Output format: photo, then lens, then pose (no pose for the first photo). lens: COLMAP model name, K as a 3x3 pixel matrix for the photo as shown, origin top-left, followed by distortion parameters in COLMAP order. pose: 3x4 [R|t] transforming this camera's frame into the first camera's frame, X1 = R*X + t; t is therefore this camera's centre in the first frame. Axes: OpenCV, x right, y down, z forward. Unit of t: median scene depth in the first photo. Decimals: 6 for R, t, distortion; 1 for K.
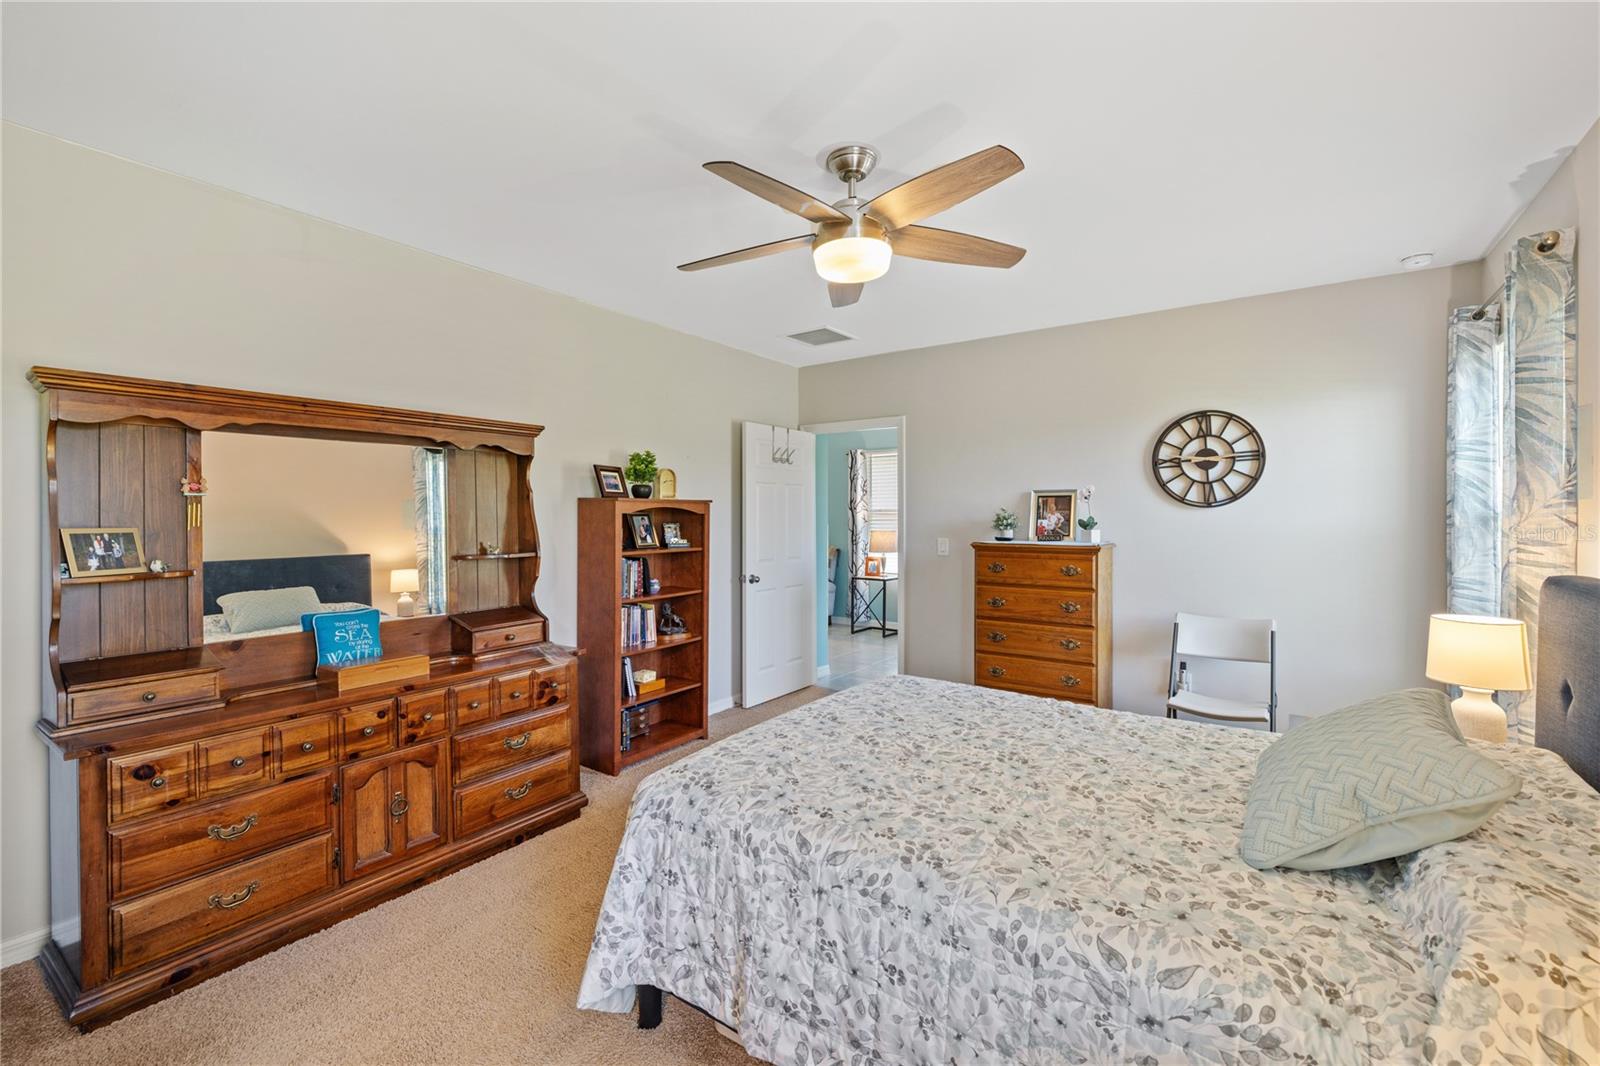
lens RADIAL K [[669.9, 0, 794.9], [0, 669.9, 523.1], [0, 0, 1]] dist [0.002549, 0.000111]
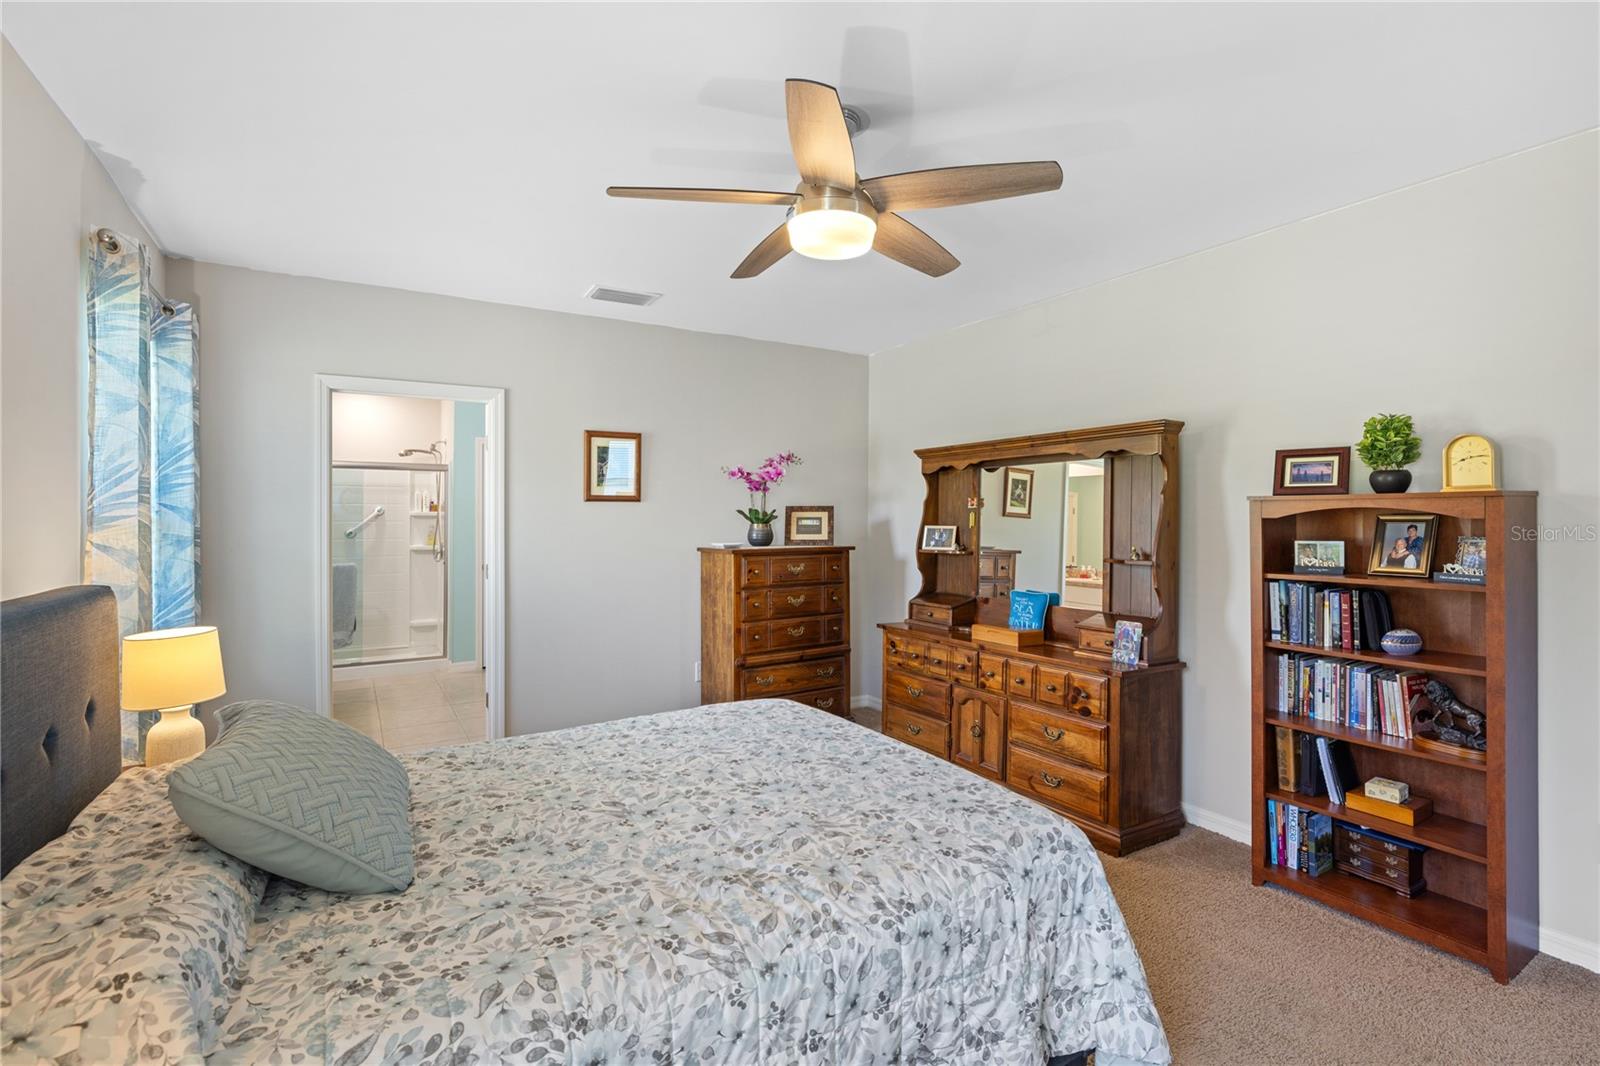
lens RADIAL K [[724.0, 0, 802.5], [0, 724.0, 517.8], [0, 0, 1]] dist [0.002178, 0.000533]
pose [[-0.389072, 0.002722, -0.921203, 0.792024], [-0.008812, 0.999939, 0.006677, -0.019400], [0.921165, 0.010715, -0.389024, 1.068798]]
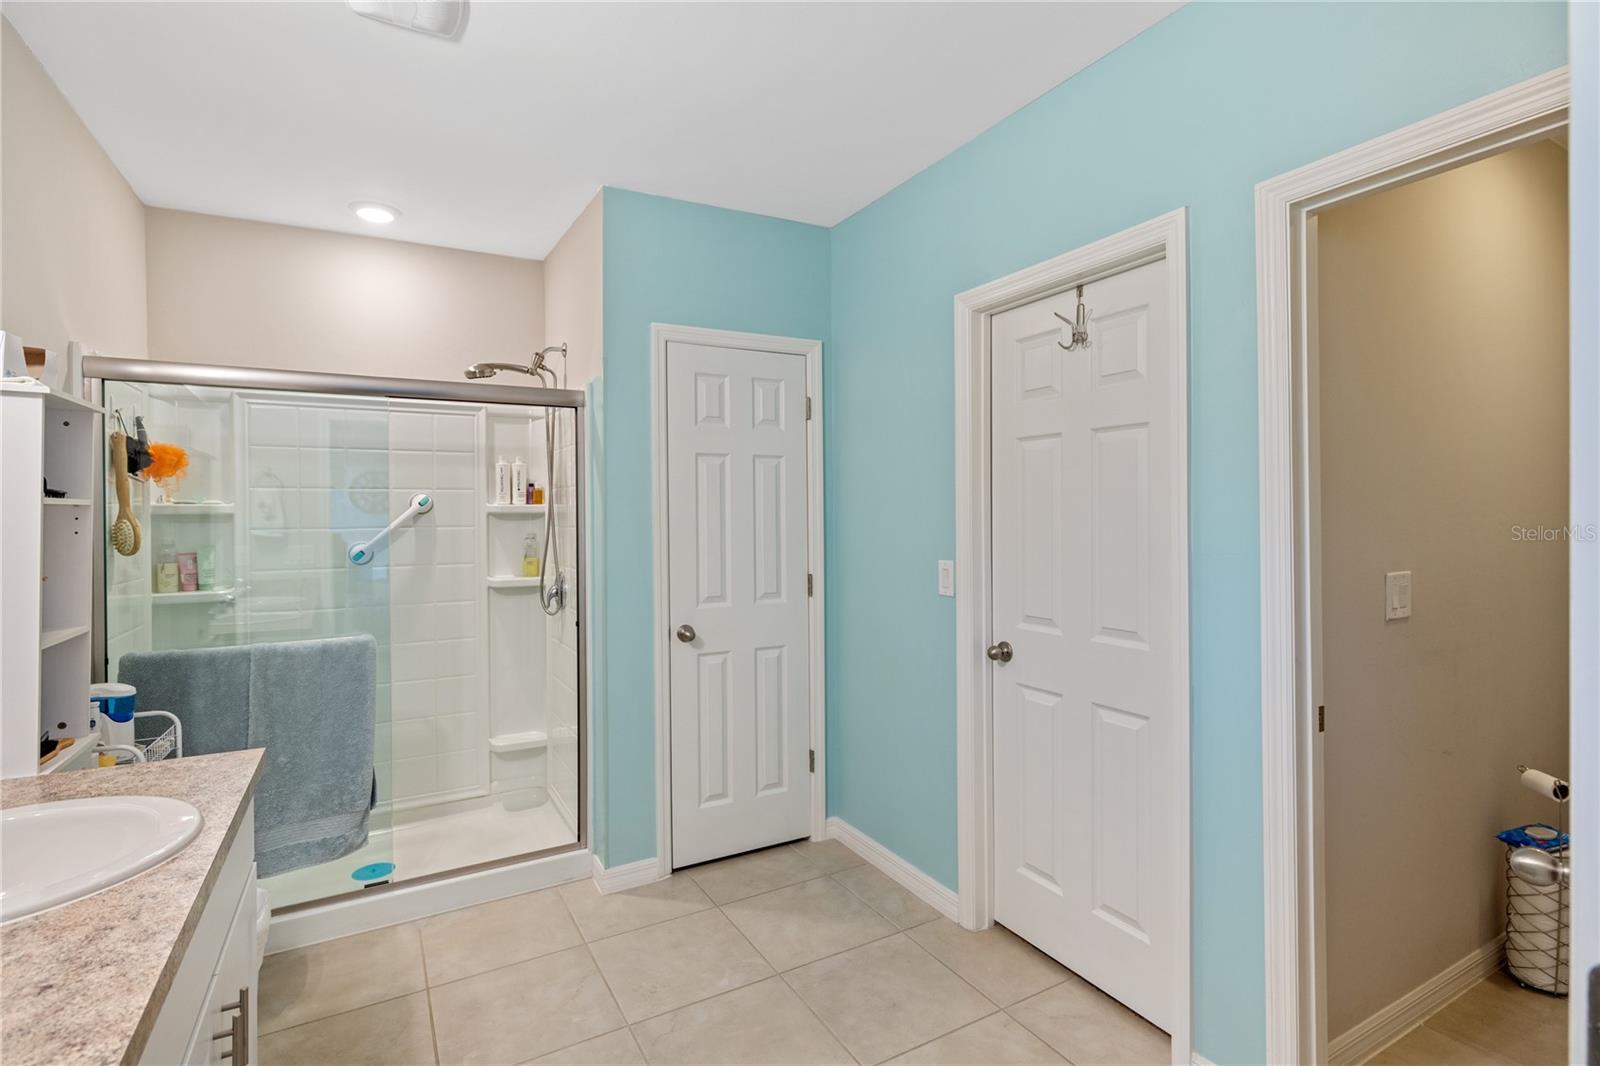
lens RADIAL K [[764.7, 0, 803.2], [0, 764.7, 518.5], [0, 0, 1]] dist [-0.009322, 0.003019]
pose [[-0.438113, 0.008867, -0.898876, 0.573296], [0.009338, 0.999942, 0.005313, -0.012687], [0.898871, -0.006066, -0.438171, 0.769579]]
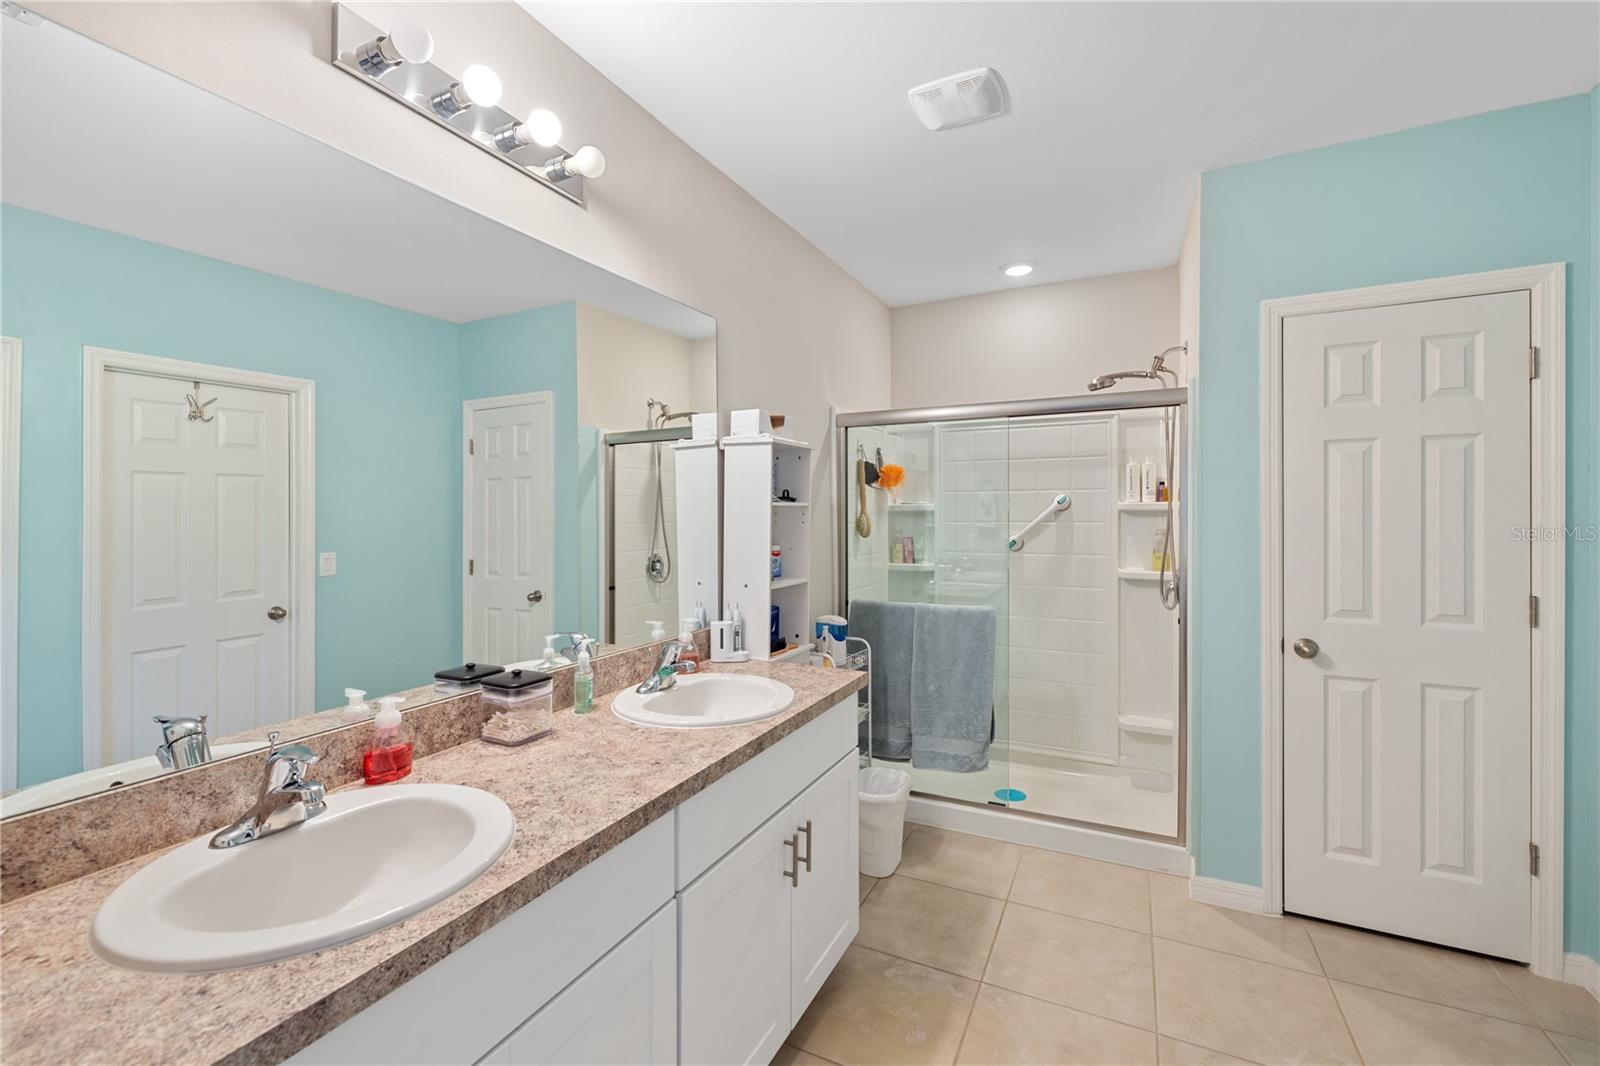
lens RADIAL K [[669.9, 0, 803.0], [0, 669.9, 519.3], [0, 0, 1]] dist [0.002549, 0.000111]
pose [[-0.989356, 0.005492, -0.145410, 0.535132], [0.004728, 0.999973, 0.005601, -0.012674], [0.145437, 0.004854, -0.989356, 0.793444]]
